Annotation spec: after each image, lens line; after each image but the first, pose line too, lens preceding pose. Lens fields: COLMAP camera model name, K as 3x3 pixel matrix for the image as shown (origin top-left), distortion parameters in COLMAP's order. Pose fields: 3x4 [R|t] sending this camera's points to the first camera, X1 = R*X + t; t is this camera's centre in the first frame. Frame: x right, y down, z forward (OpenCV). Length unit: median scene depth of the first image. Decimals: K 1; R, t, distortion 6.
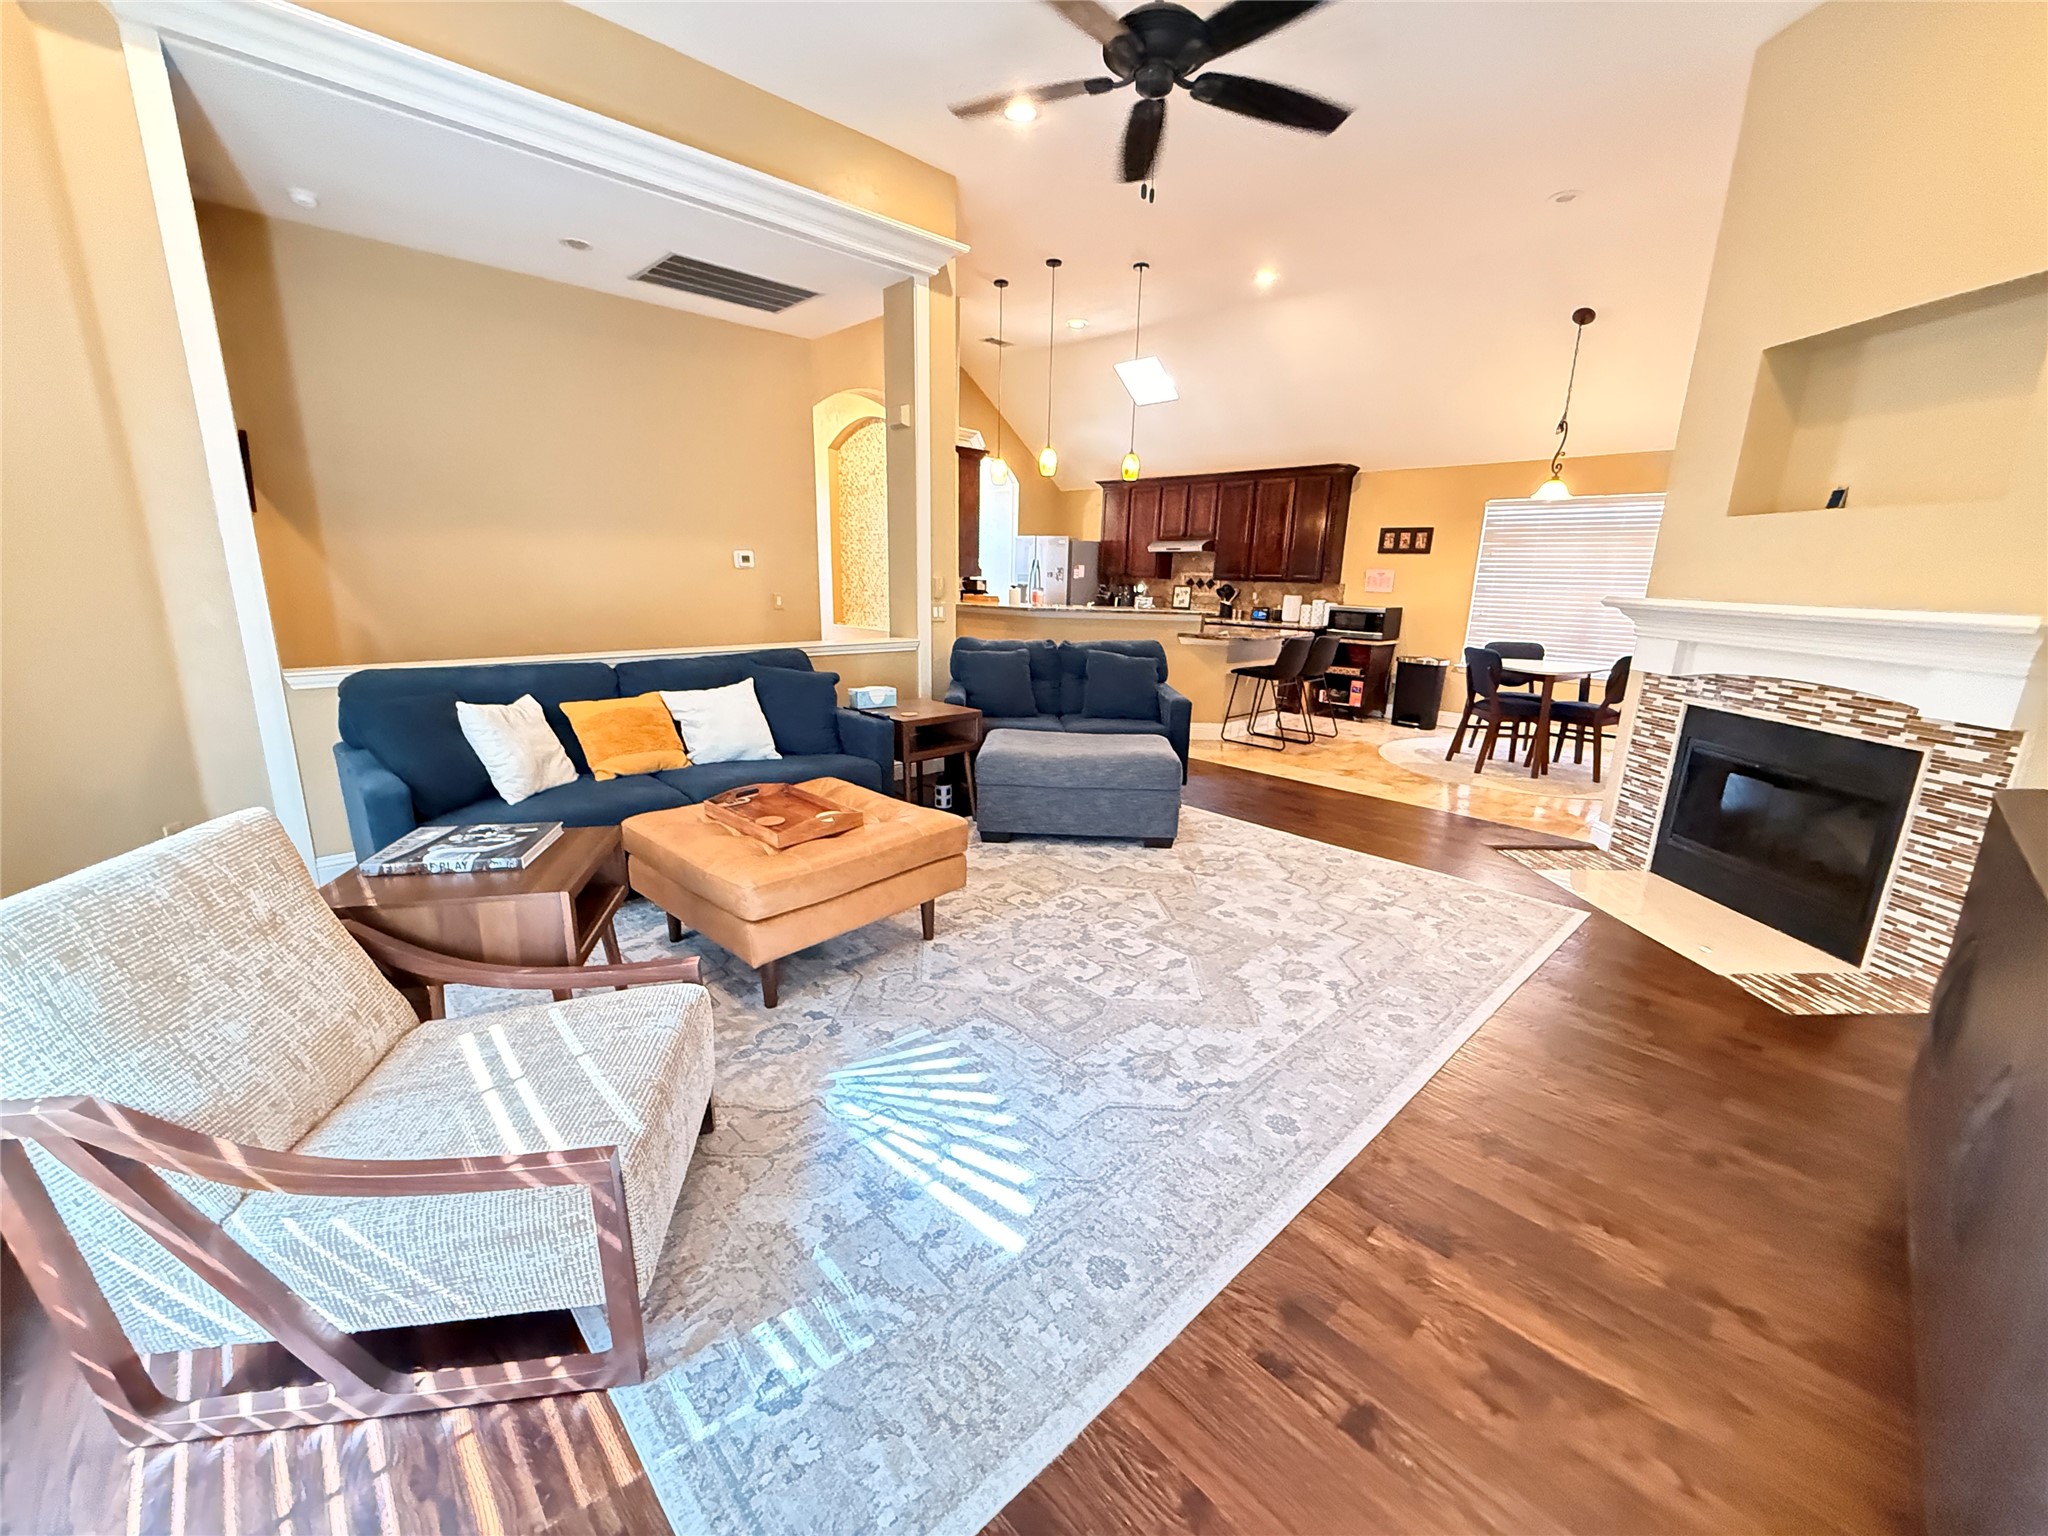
lens RADIAL K [[816.4, 0, 1020.1], [0, 816.4, 763.8], [0, 0, 1]] dist [-0.001349, 0.000206]
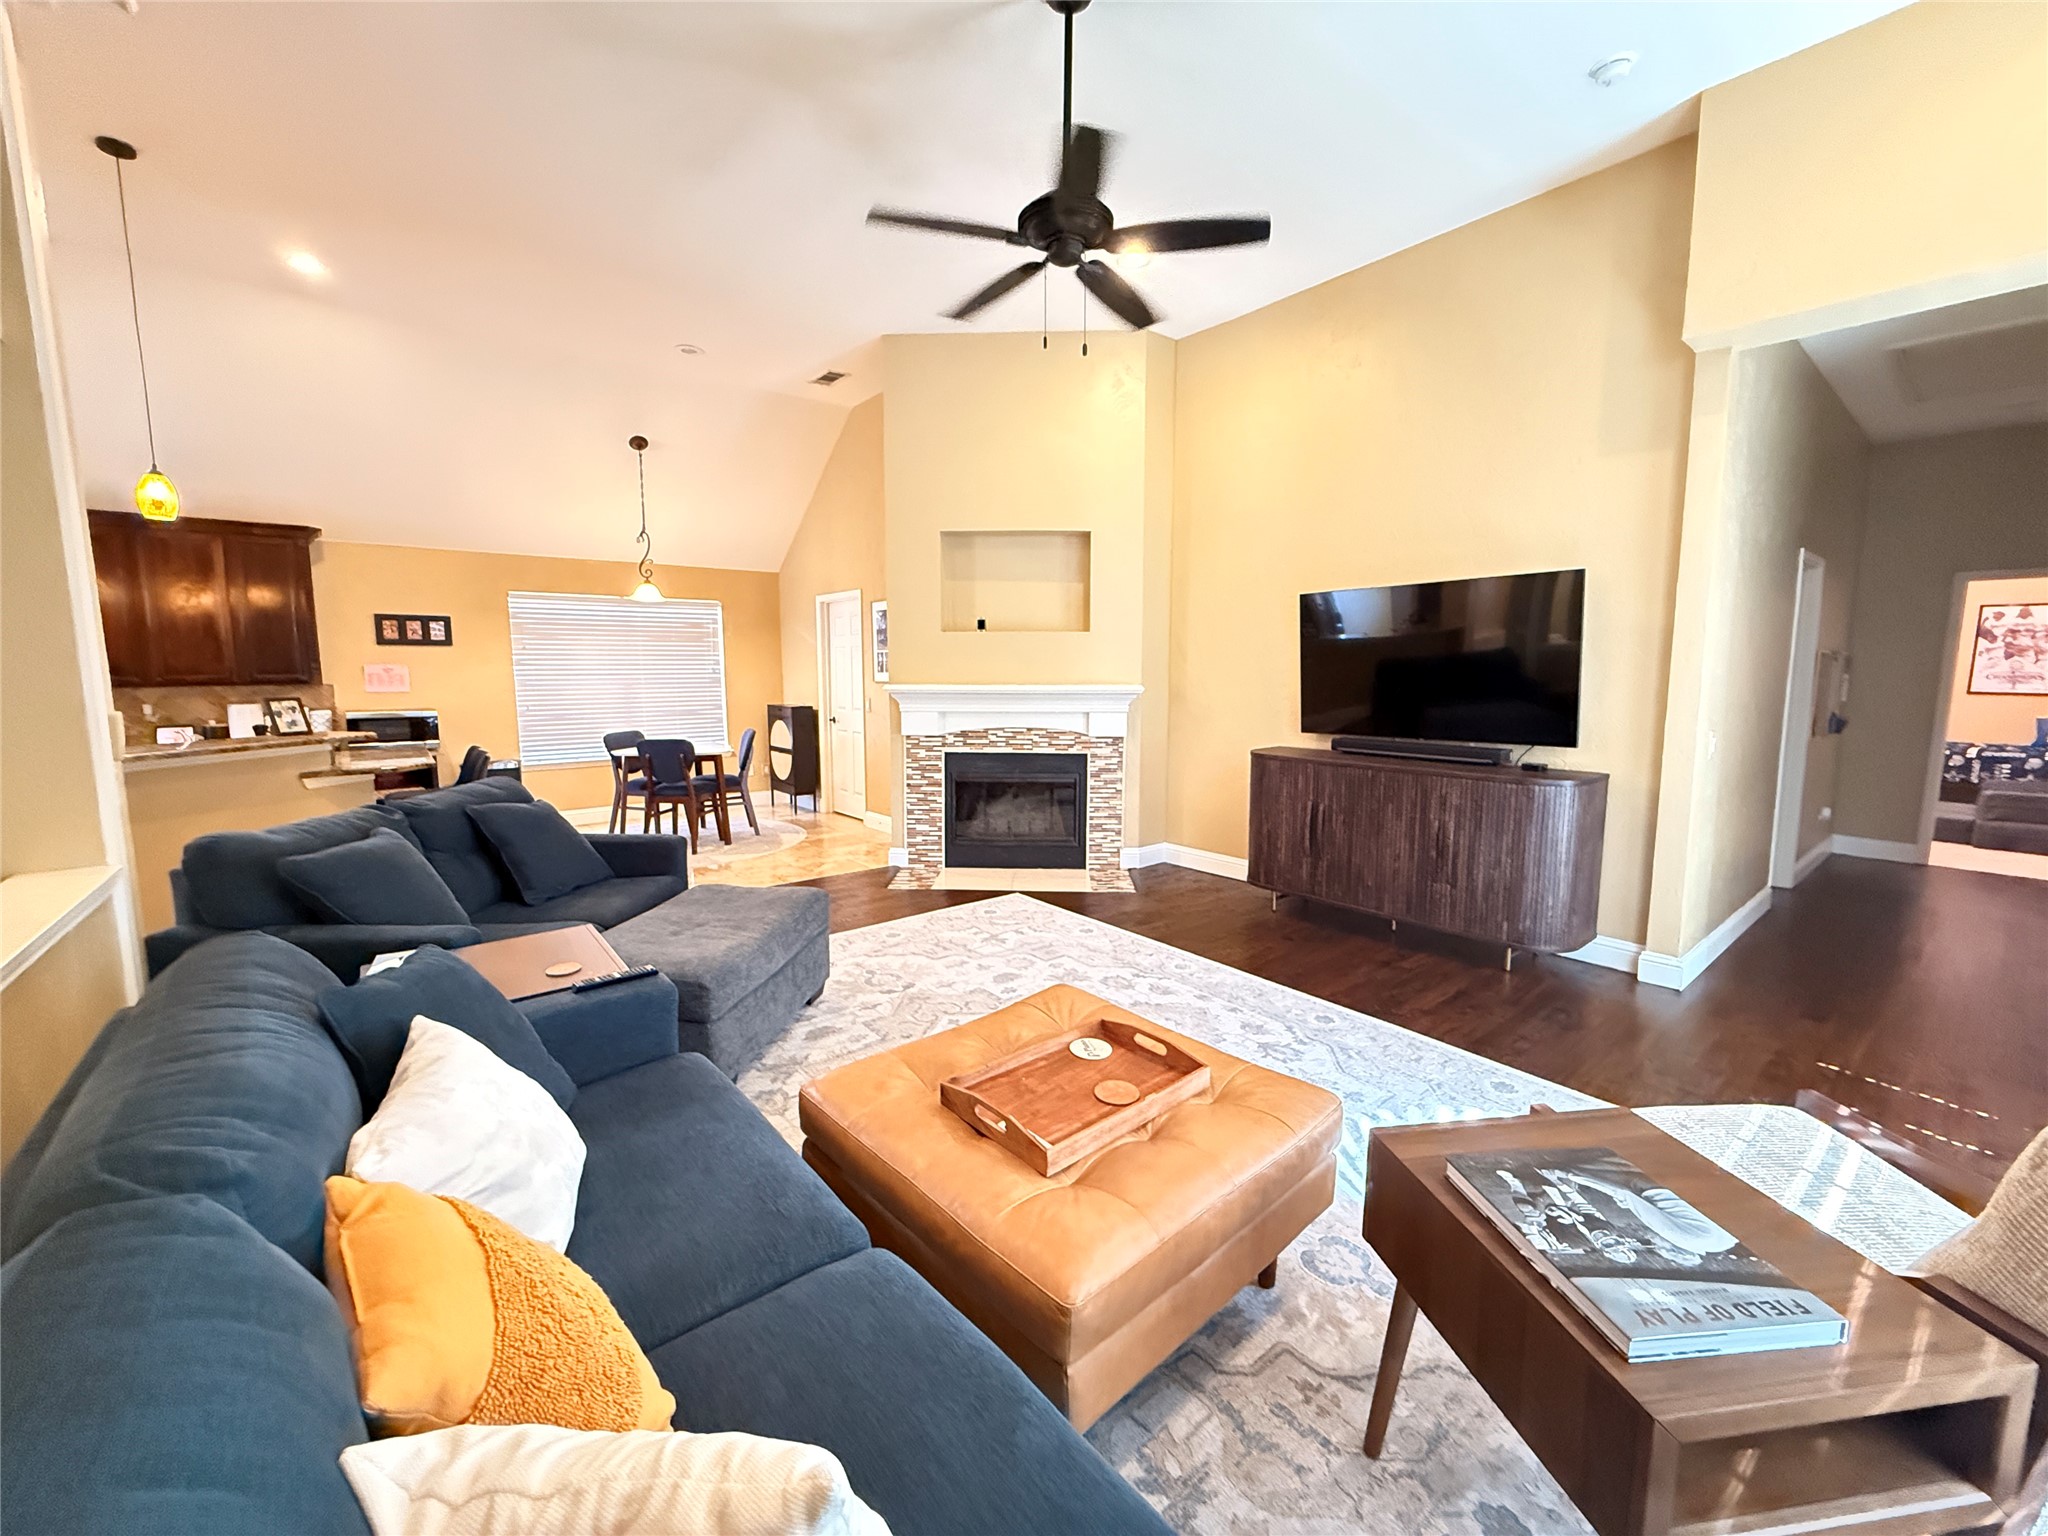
lens RADIAL K [[816.4, 0, 1020.1], [0, 816.4, 763.8], [0, 0, 1]] dist [-0.001349, 0.000206]
pose [[0.082051, -0.141261, 0.986566, -0.756929], [0.233796, 0.965009, 0.118730, -0.226365], [-0.968817, 0.220913, 0.112206, 0.793542]]
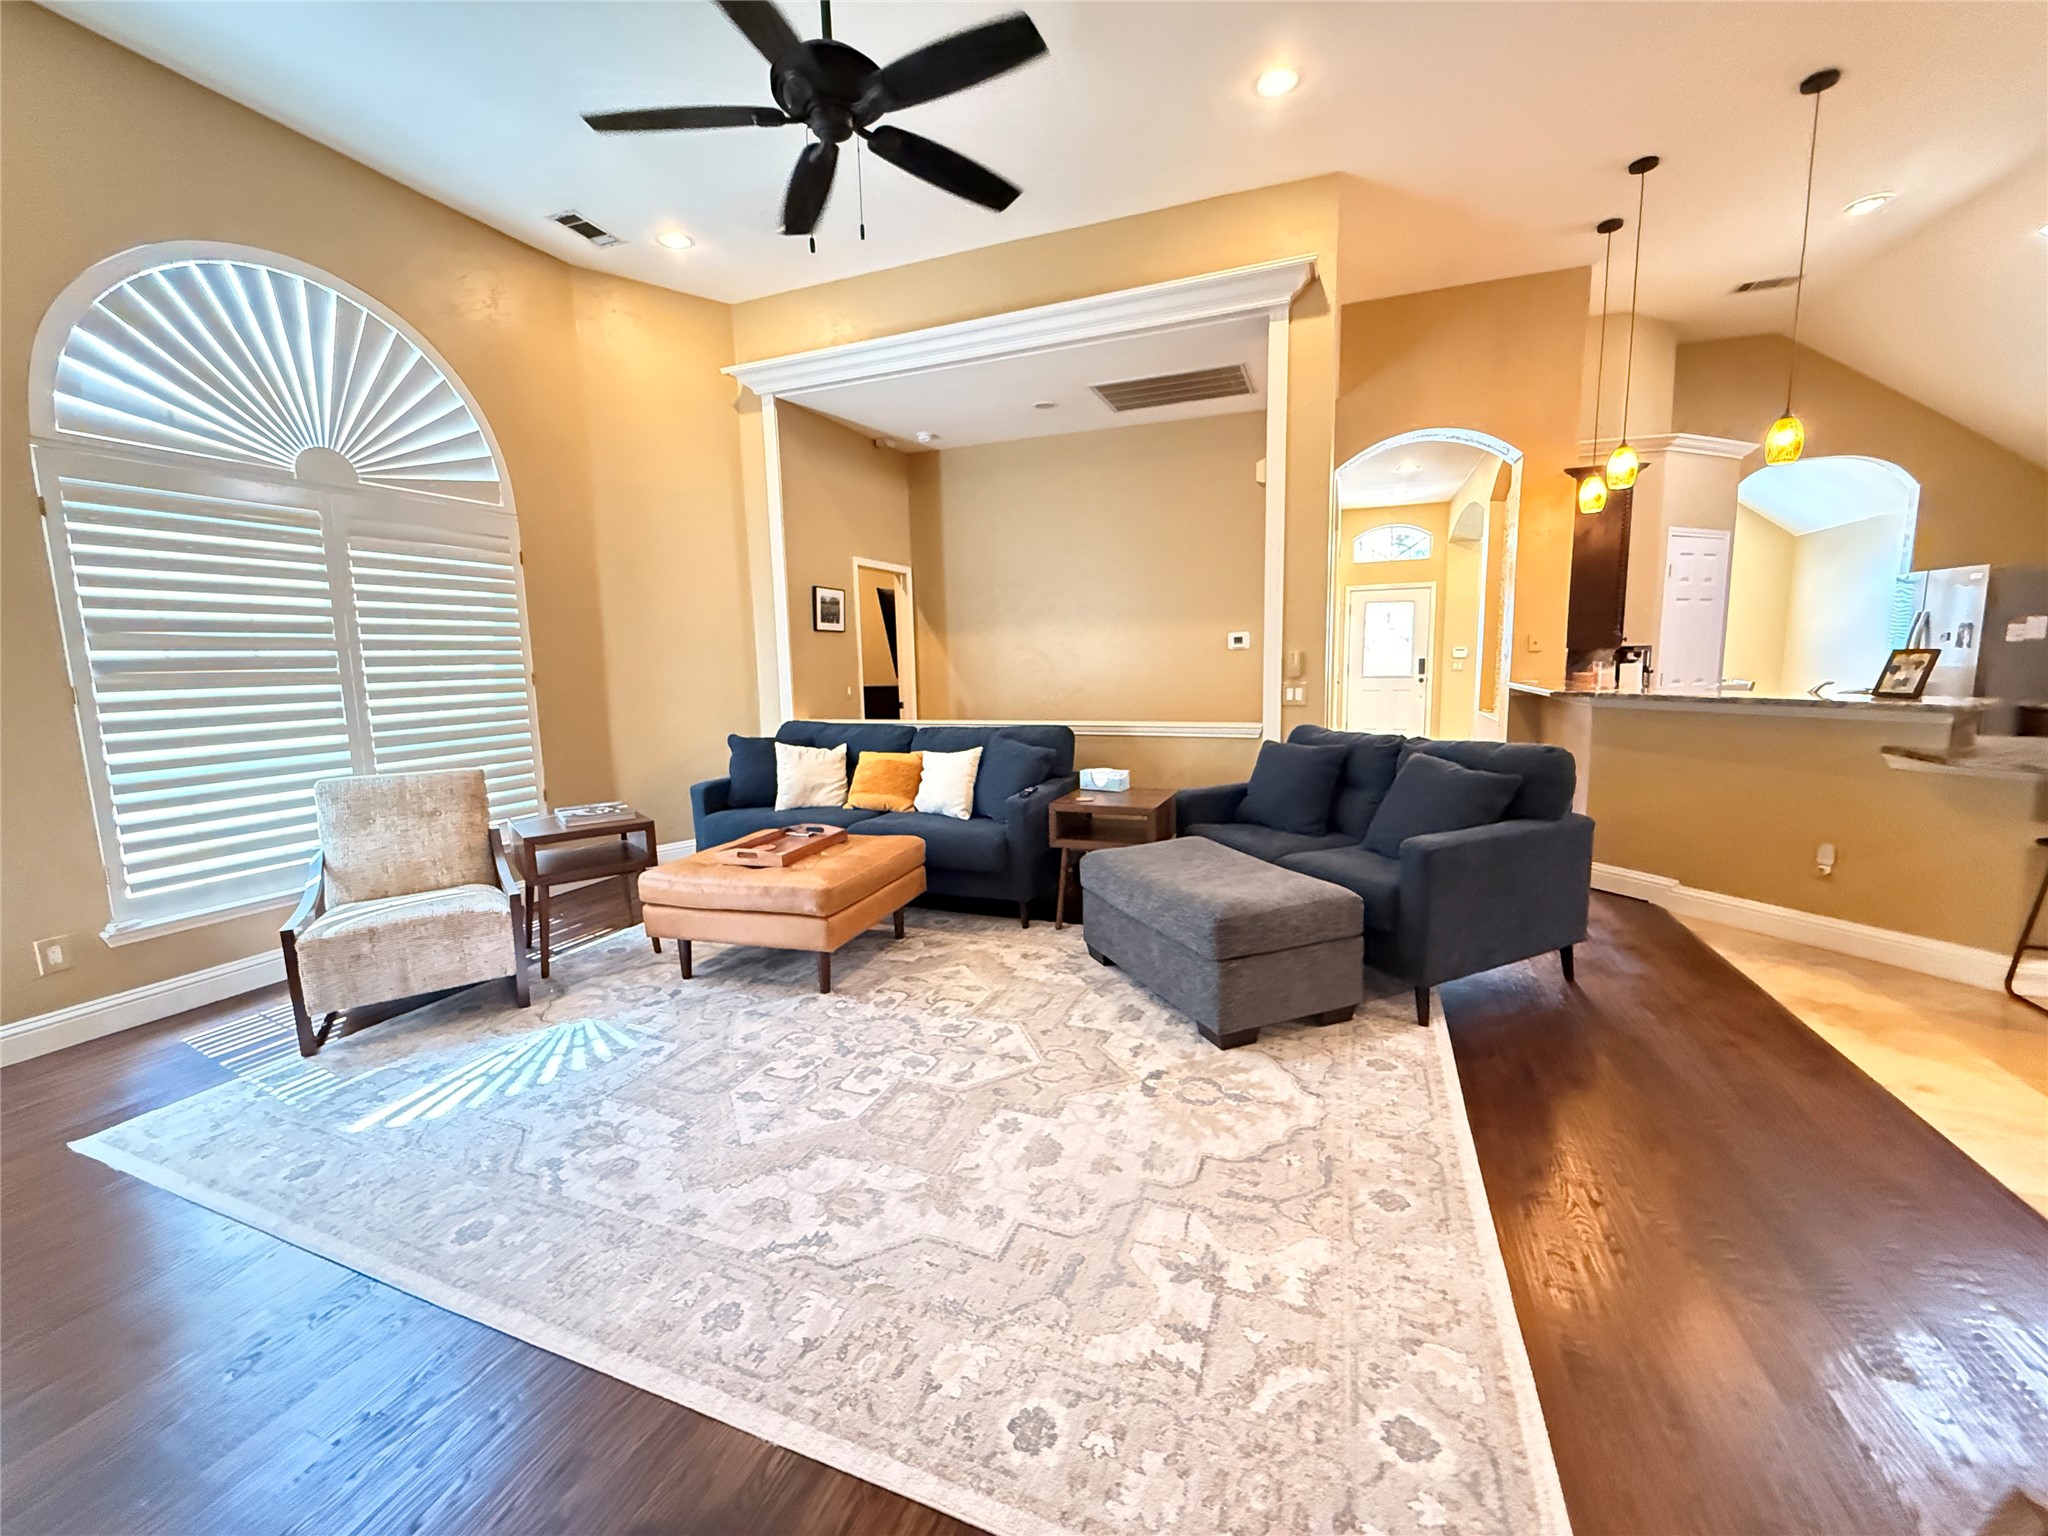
lens RADIAL K [[816.4, 0, 1020.1], [0, 816.4, 763.8], [0, 0, 1]] dist [-0.001349, 0.000206]
pose [[0.422647, 0.089479, -0.901866, 0.843479], [-0.180616, 0.983469, 0.012932, -0.124702], [0.888115, 0.157426, 0.431821, 0.658008]]
